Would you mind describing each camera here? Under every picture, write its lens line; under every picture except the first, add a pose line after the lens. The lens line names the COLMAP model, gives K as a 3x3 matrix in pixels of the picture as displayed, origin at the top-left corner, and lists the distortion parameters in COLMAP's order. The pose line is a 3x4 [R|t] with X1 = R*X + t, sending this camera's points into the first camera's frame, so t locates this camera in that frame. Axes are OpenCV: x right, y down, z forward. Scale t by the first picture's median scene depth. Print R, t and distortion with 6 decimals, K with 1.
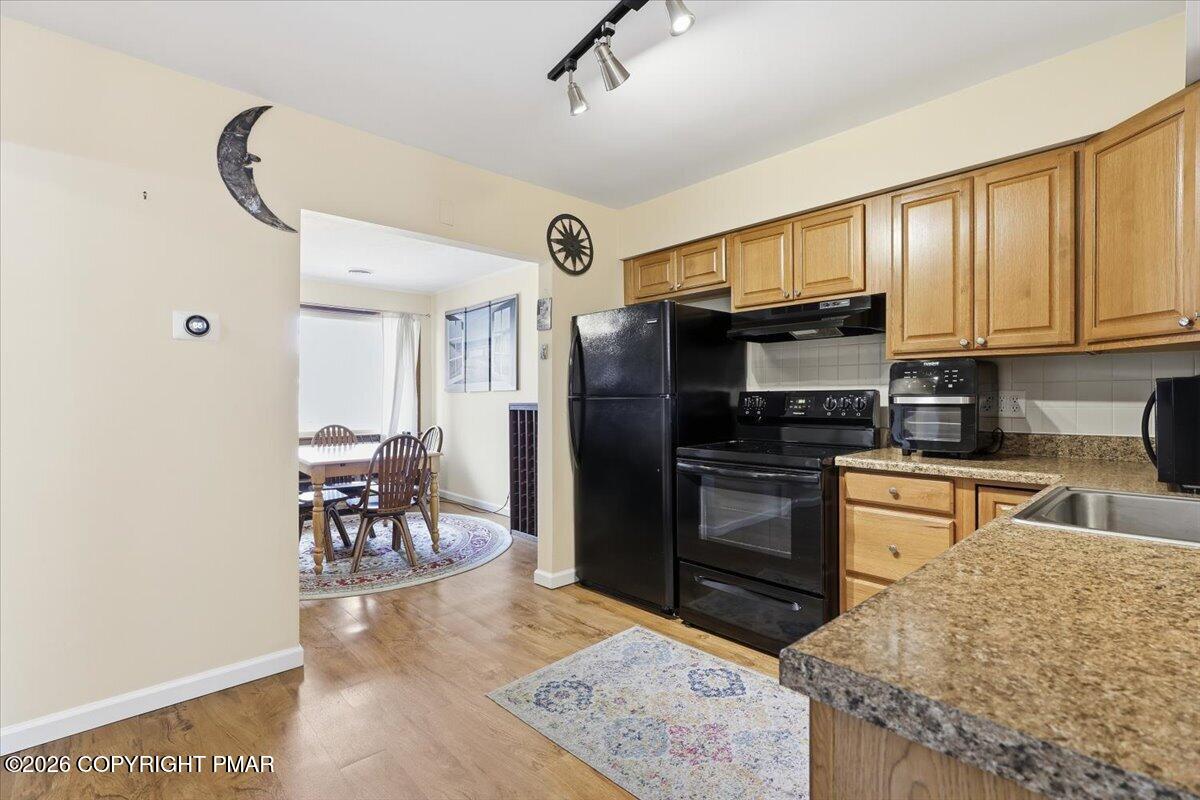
lens RADIAL K [[550.8, 0, 600.1], [0, 550.8, 400.6], [0, 0, 1]] dist [0.001531, -0.000265]
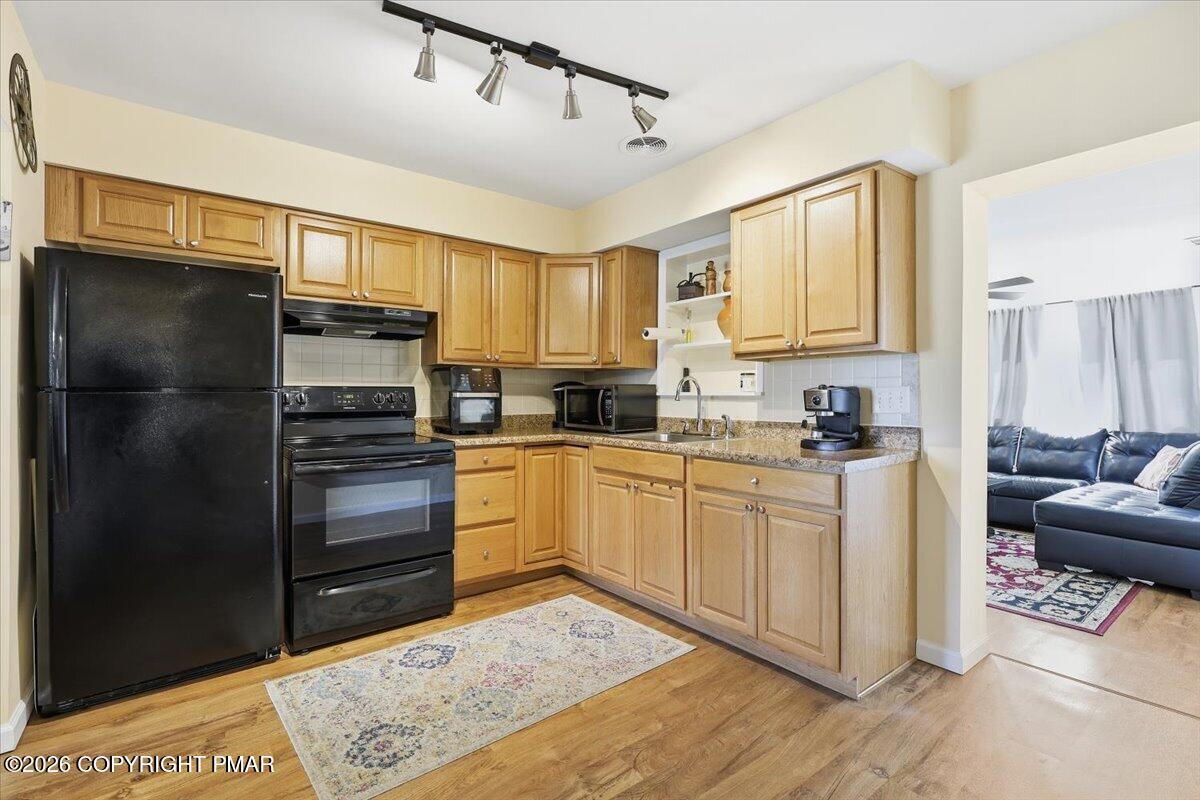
lens RADIAL K [[550.8, 0, 600.0], [0, 550.8, 395.6], [0, 0, 1]] dist [0.001531, -0.000265]
pose [[0.089418, -0.001546, 0.995993, -0.790615], [0.003715, 0.999992, 0.001219, 0.000525], [-0.995987, 0.003591, 0.089423, 0.536586]]
